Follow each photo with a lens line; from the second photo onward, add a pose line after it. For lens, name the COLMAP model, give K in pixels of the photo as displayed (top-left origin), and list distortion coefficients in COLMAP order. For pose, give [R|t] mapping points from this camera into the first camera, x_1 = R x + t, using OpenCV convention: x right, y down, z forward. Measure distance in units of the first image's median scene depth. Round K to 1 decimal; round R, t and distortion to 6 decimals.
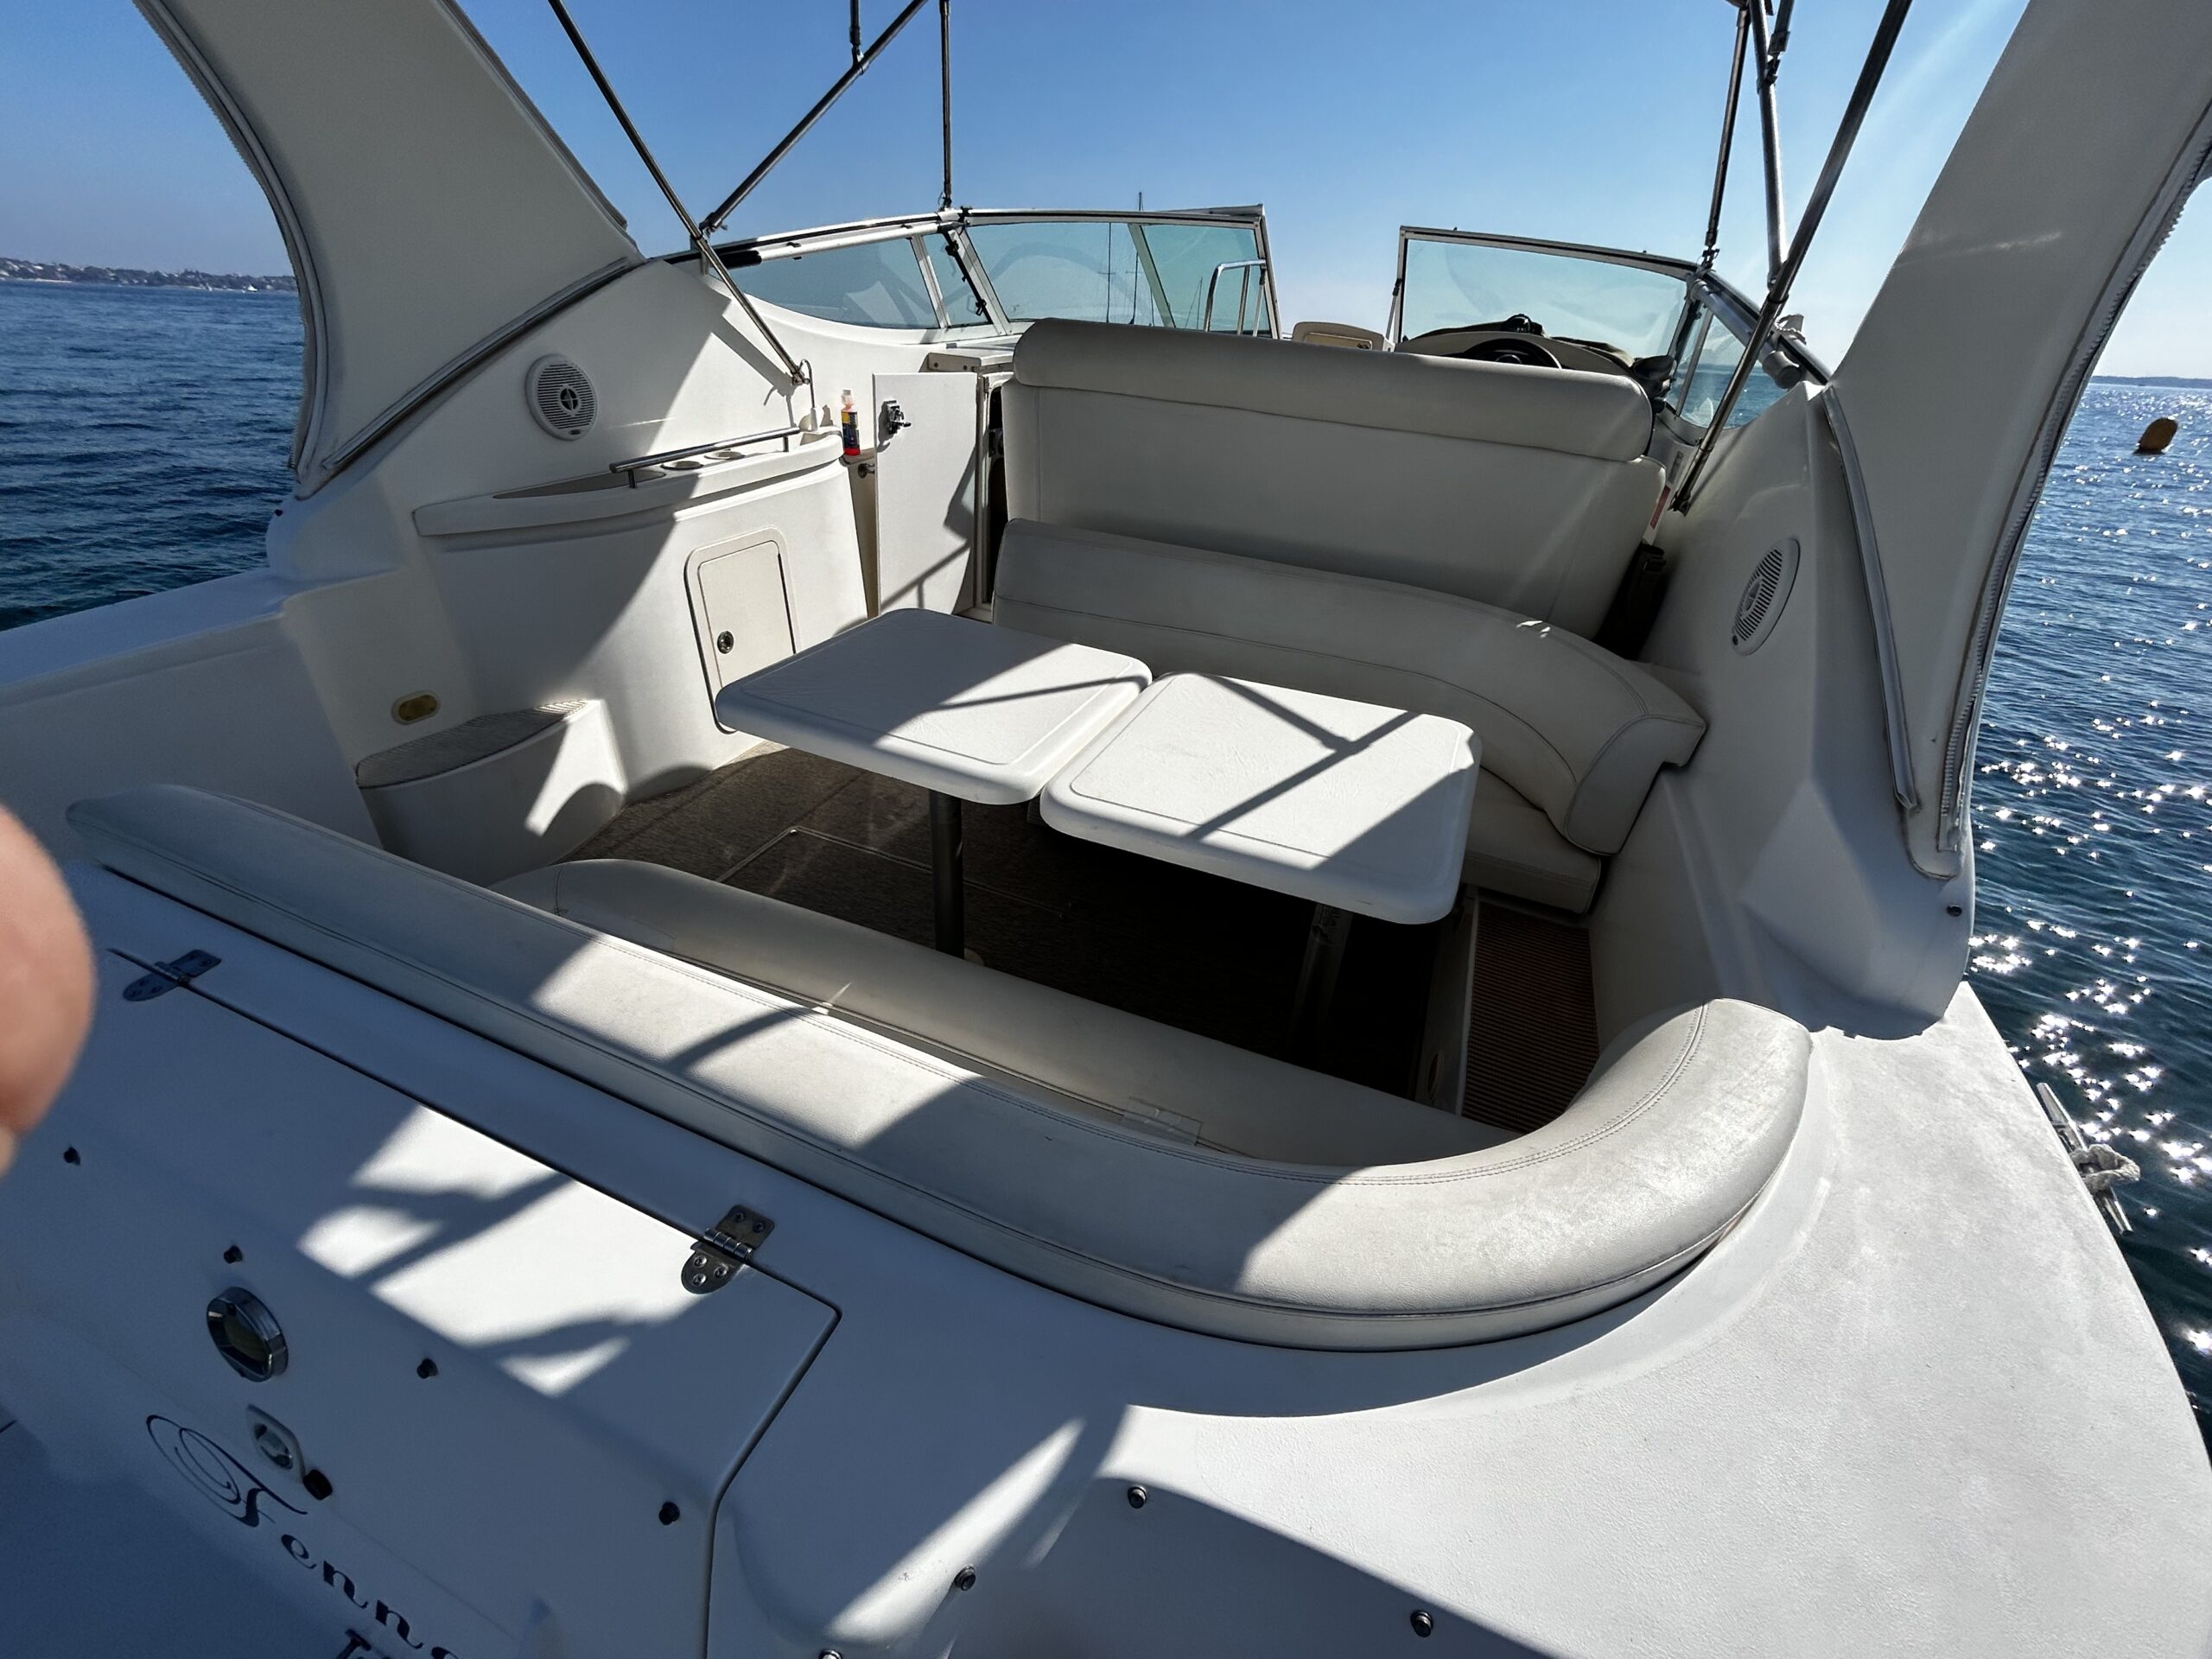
lens RADIAL K [[883.3, 0, 1114.5], [0, 883.3, 832.6], [0, 0, 1]] dist [-0.007122, 0.001169]
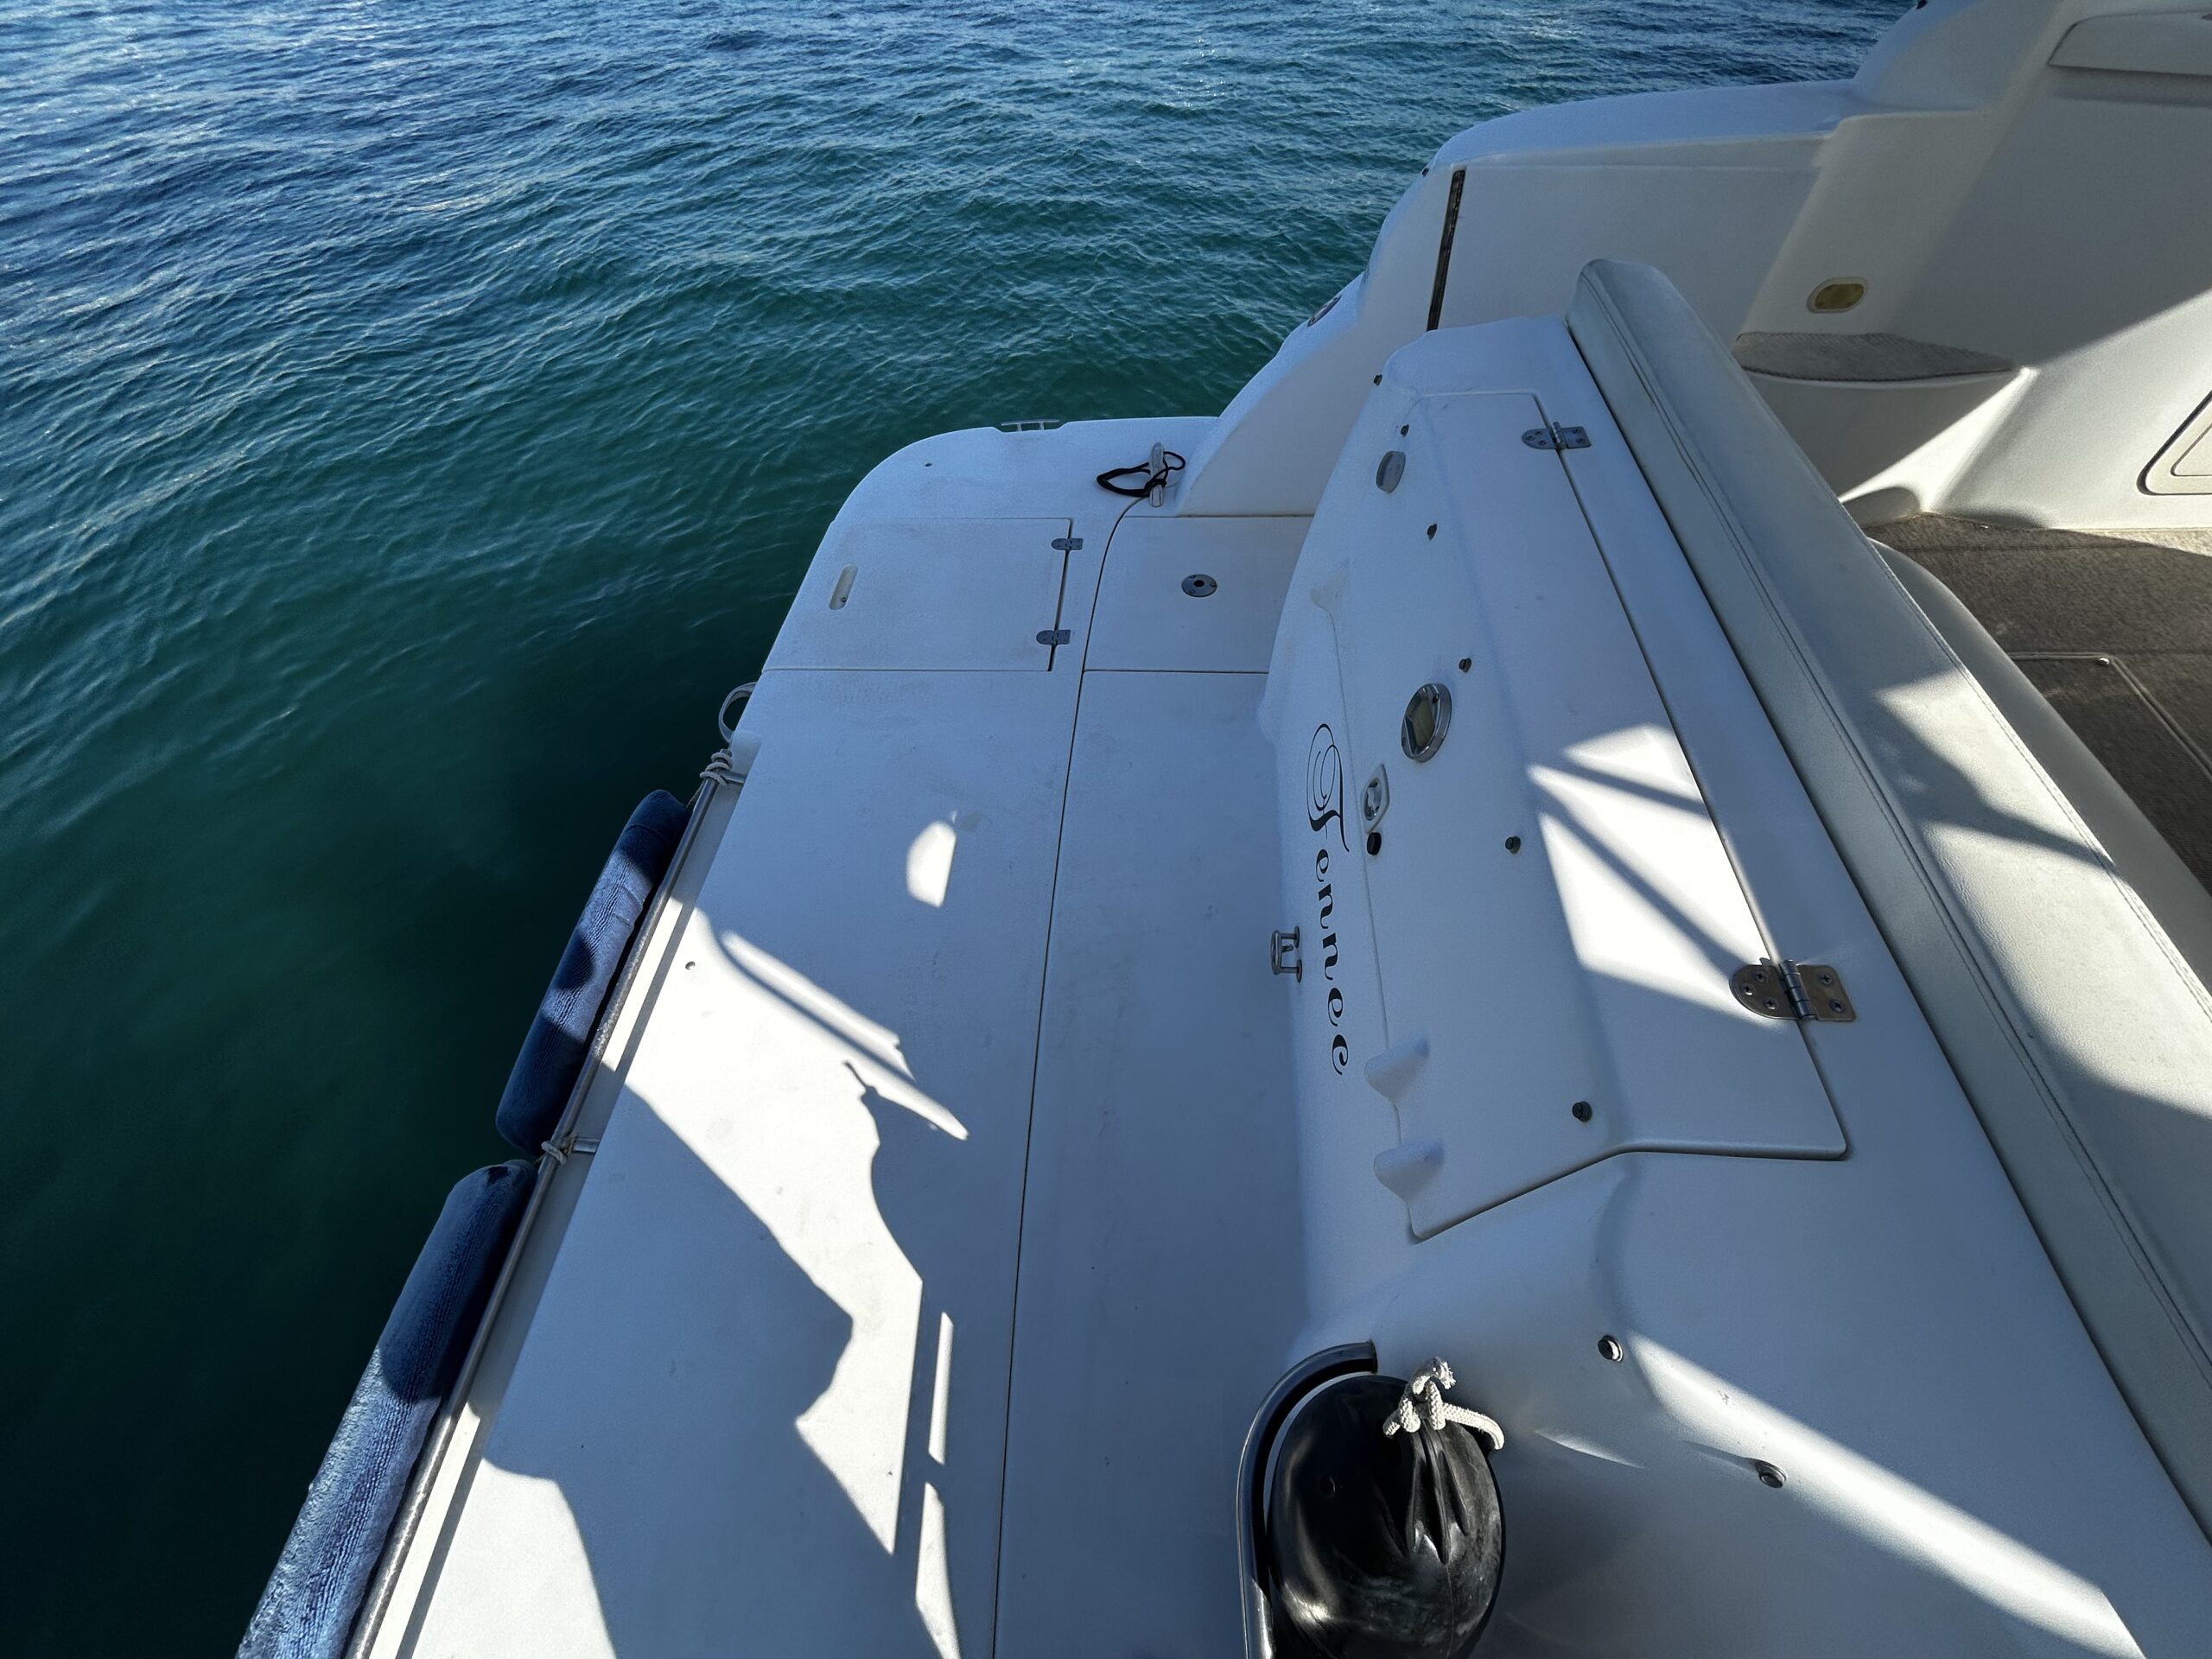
lens RADIAL K [[883.3, 0, 1118.2], [0, 883.3, 825.0], [0, 0, 1]] dist [-0.007122, 0.001169]
pose [[0.315341, 0.696254, -0.644818, -0.176283], [-0.444517, 0.708705, 0.547851, 0.152402], [0.838430, 0.113873, 0.532980, -0.029636]]
